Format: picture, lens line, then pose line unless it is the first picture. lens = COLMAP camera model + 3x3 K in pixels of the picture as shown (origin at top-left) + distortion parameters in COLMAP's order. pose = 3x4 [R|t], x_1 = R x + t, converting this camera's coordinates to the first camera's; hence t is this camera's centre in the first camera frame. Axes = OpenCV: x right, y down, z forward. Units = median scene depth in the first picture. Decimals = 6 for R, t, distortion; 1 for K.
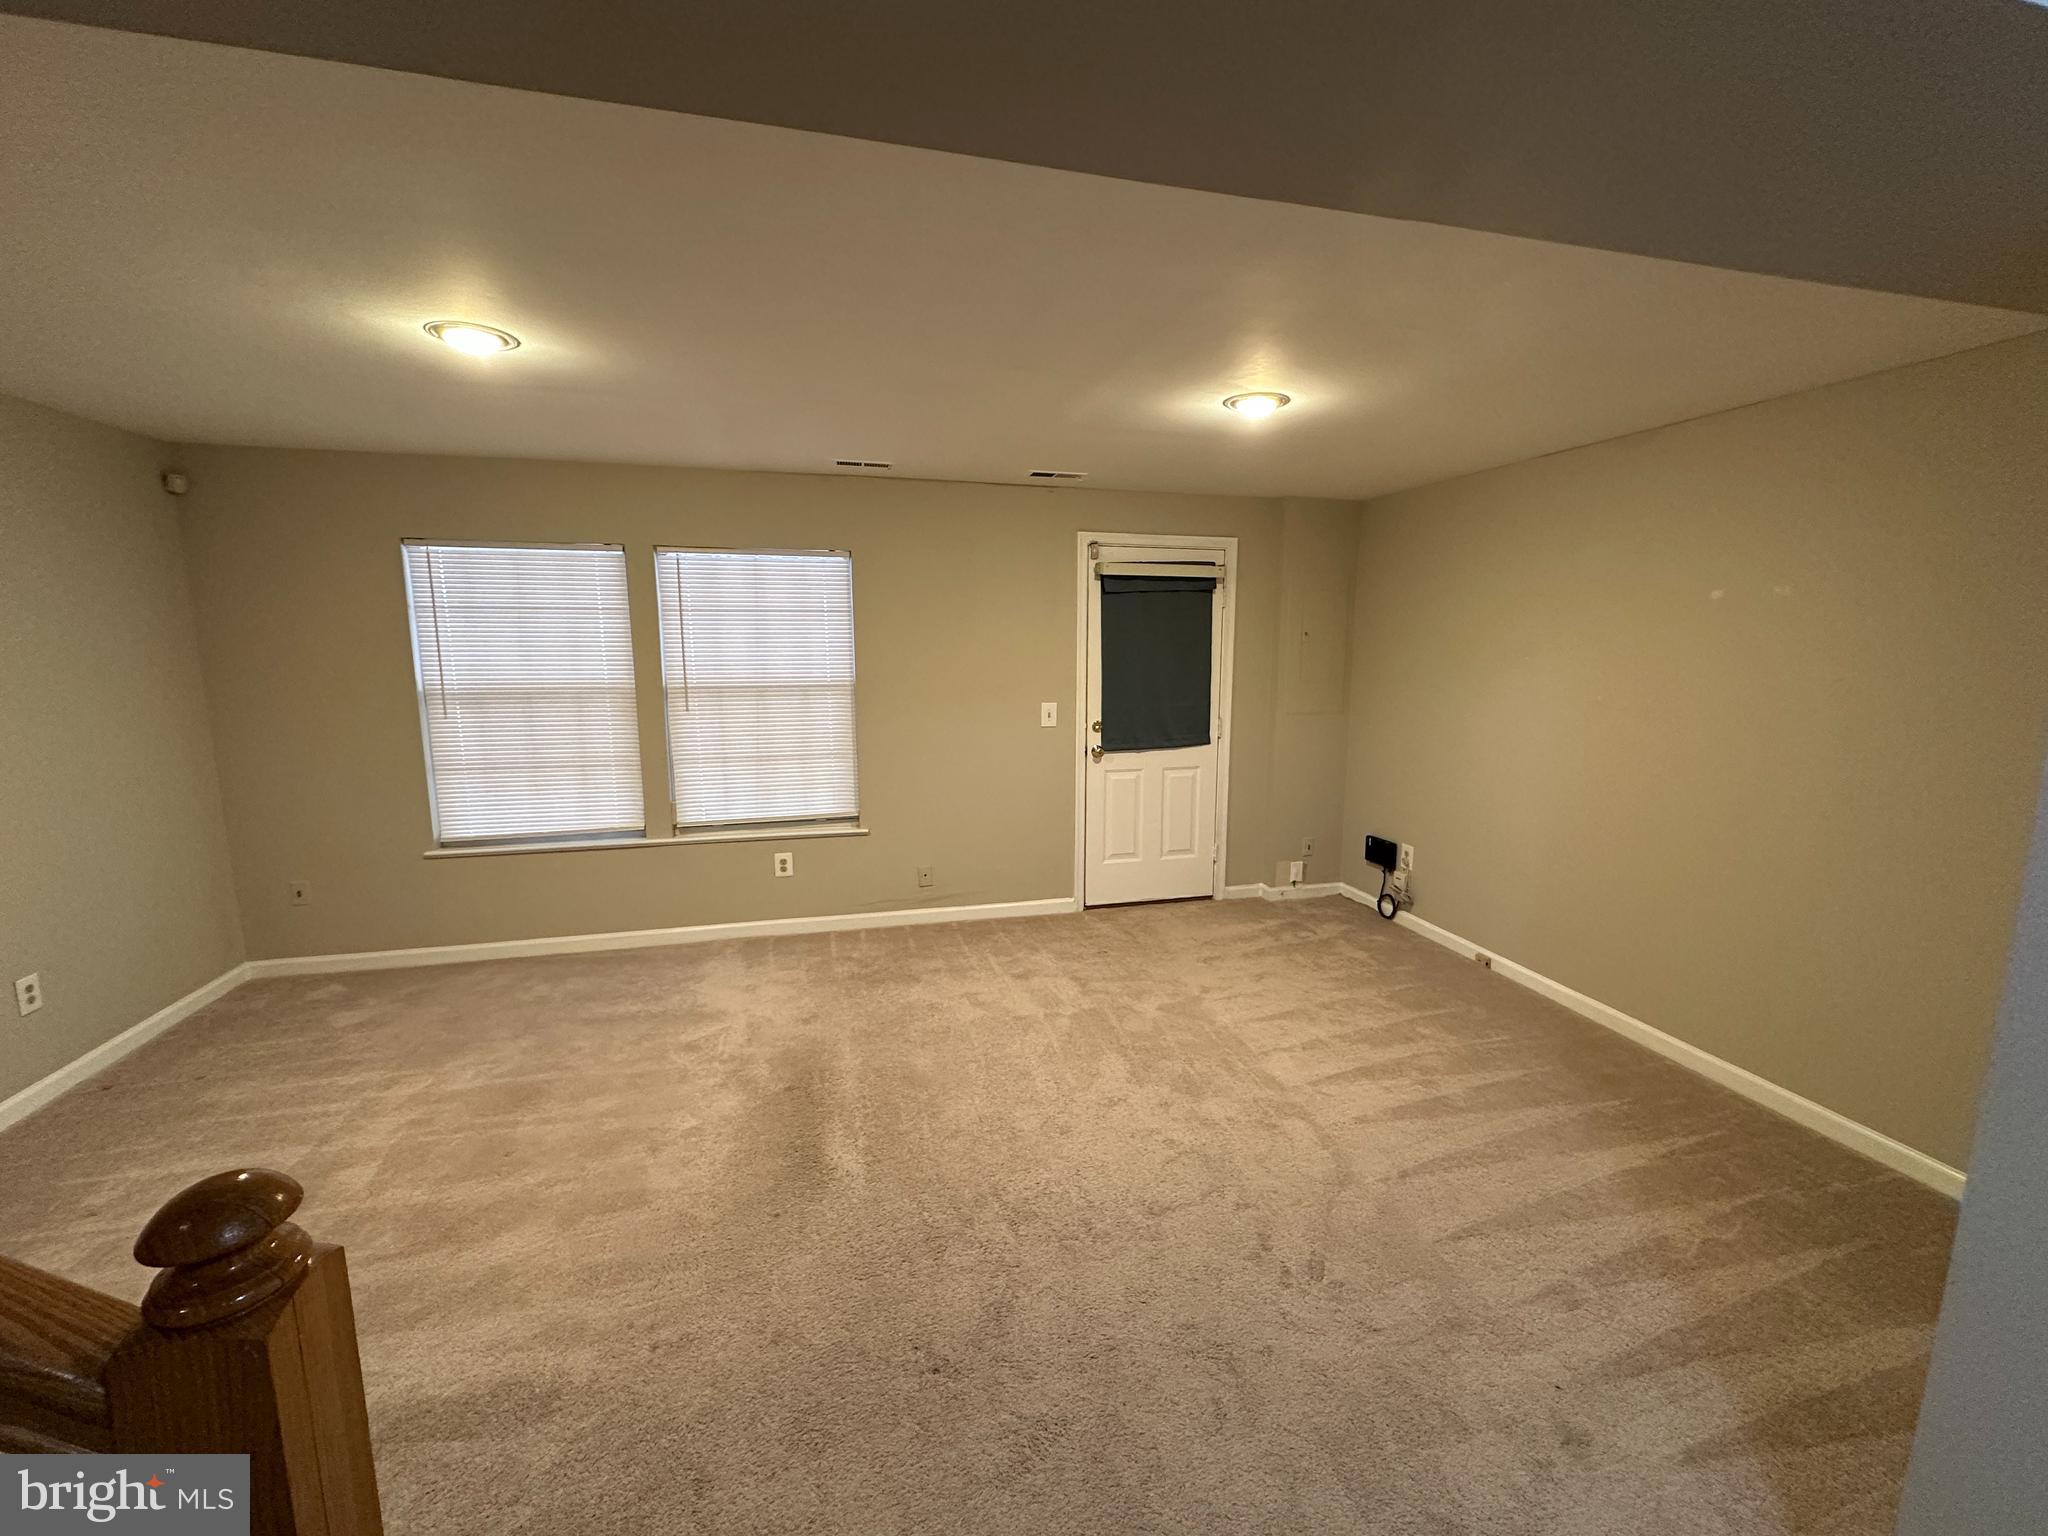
lens RADIAL K [[812.1, 0, 1024.1], [0, 812.1, 765.0], [0, 0, 1]] dist [-0.006448, 0.000801]
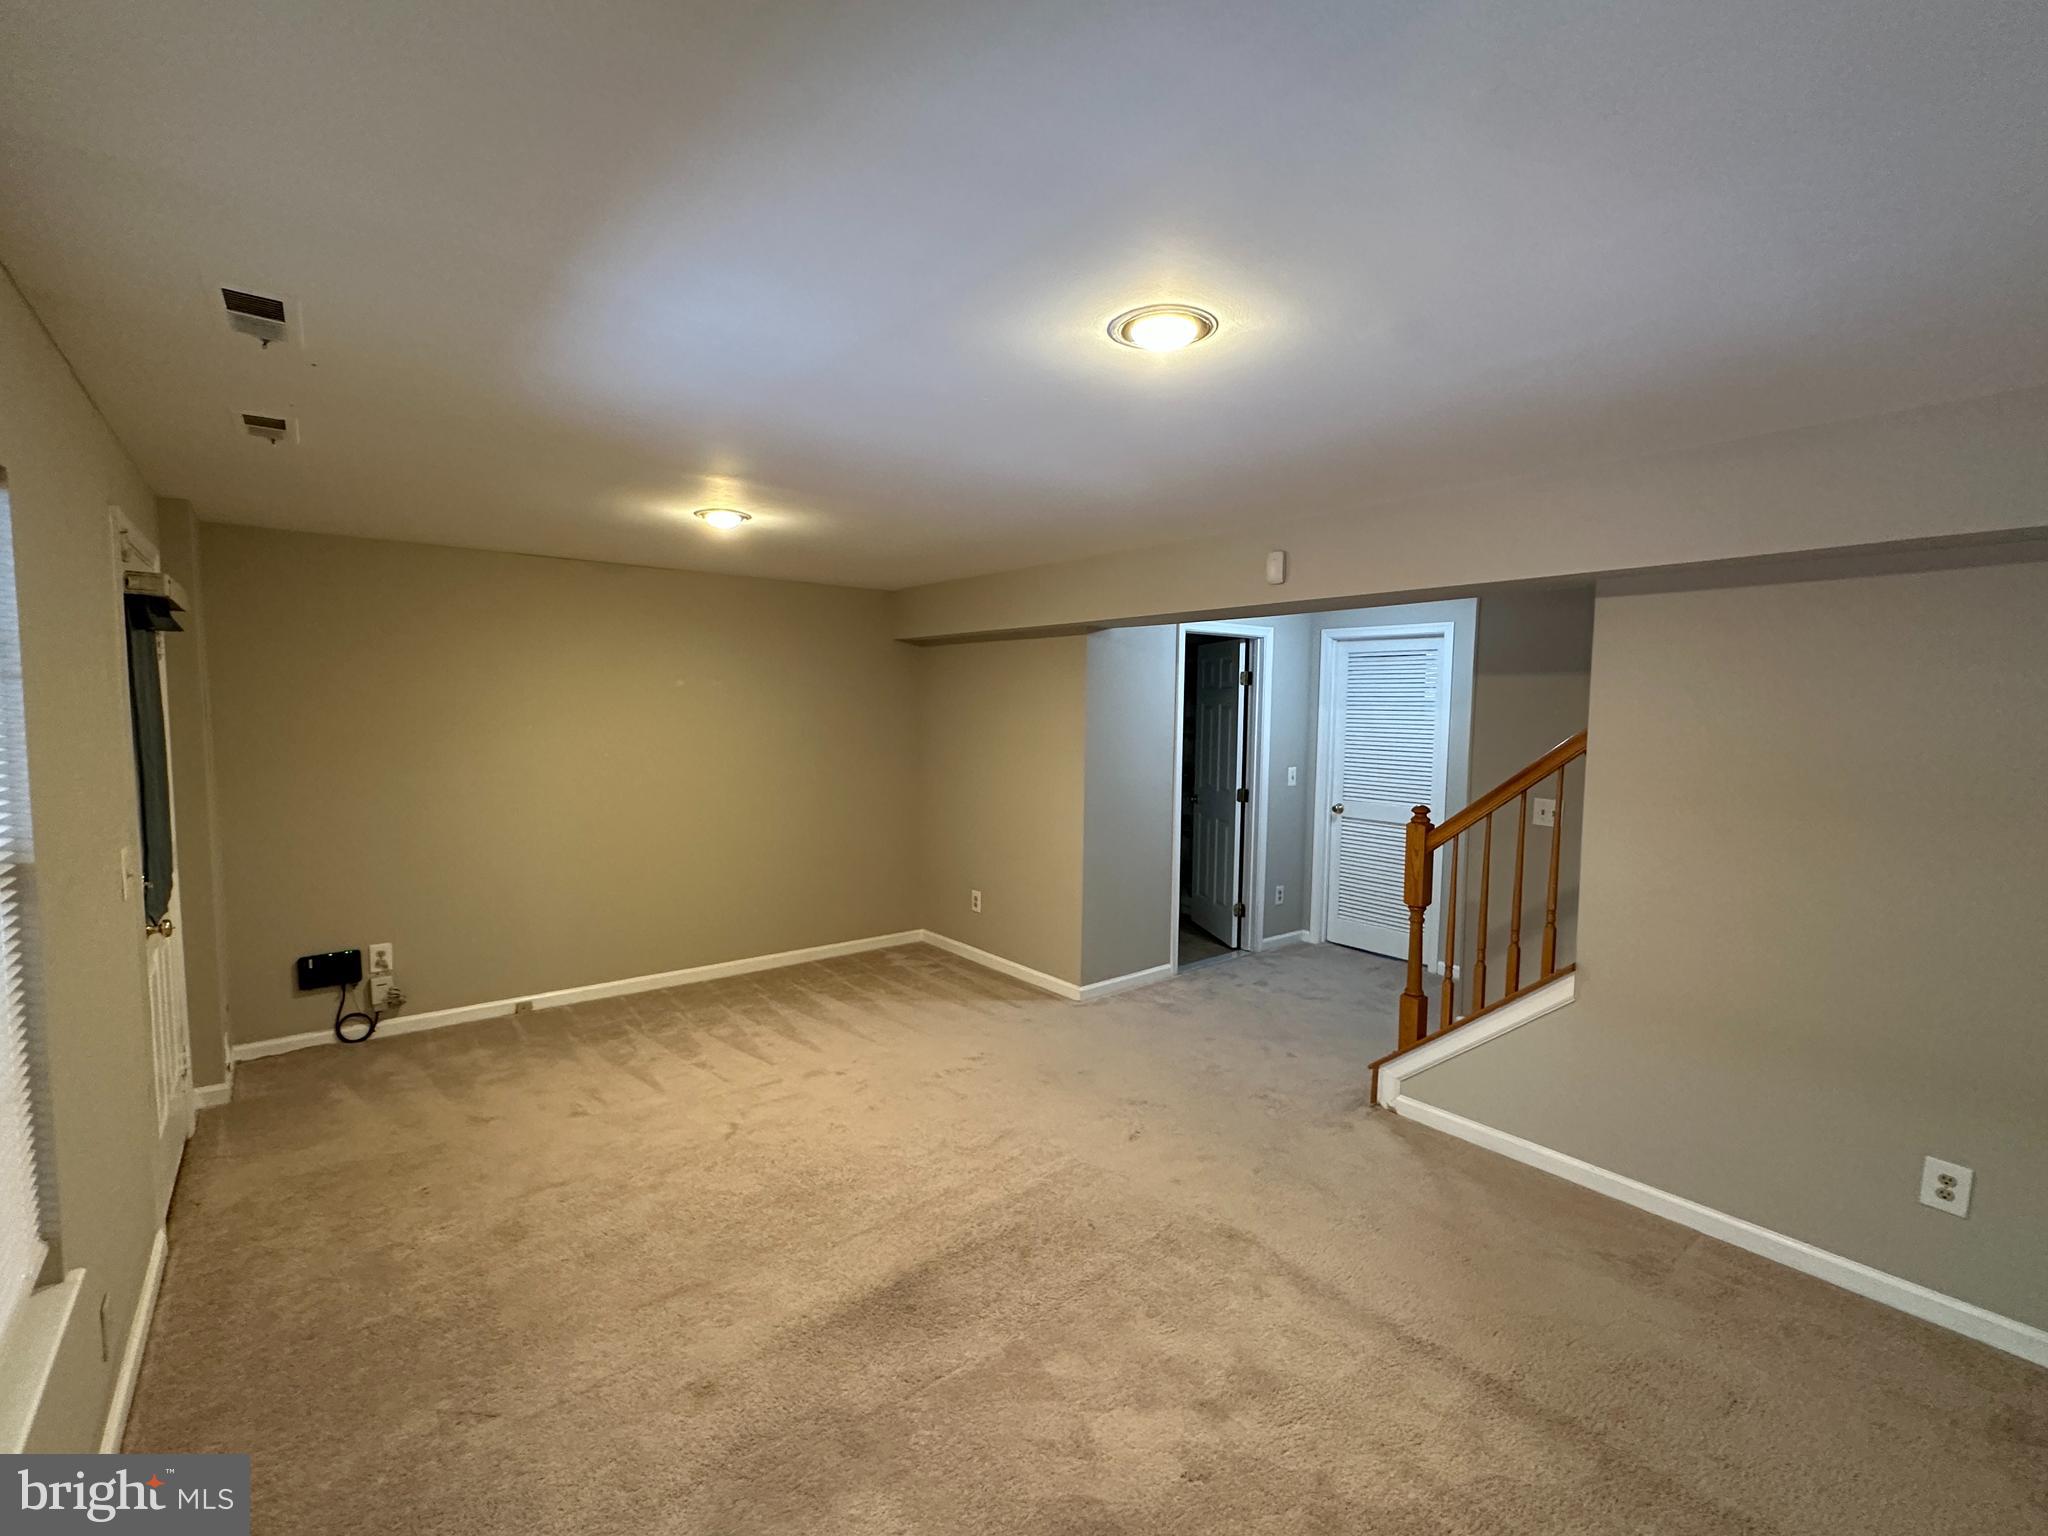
lens RADIAL K [[932.9, 0, 1029.3], [0, 932.9, 762.8], [0, 0, 1]] dist [0.001002, 0.000119]
pose [[-0.416262, -0.067616, 0.906727, -0.766016], [0.130199, 0.982522, 0.133041, -0.144996], [-0.899874, 0.173434, -0.400183, 0.800162]]
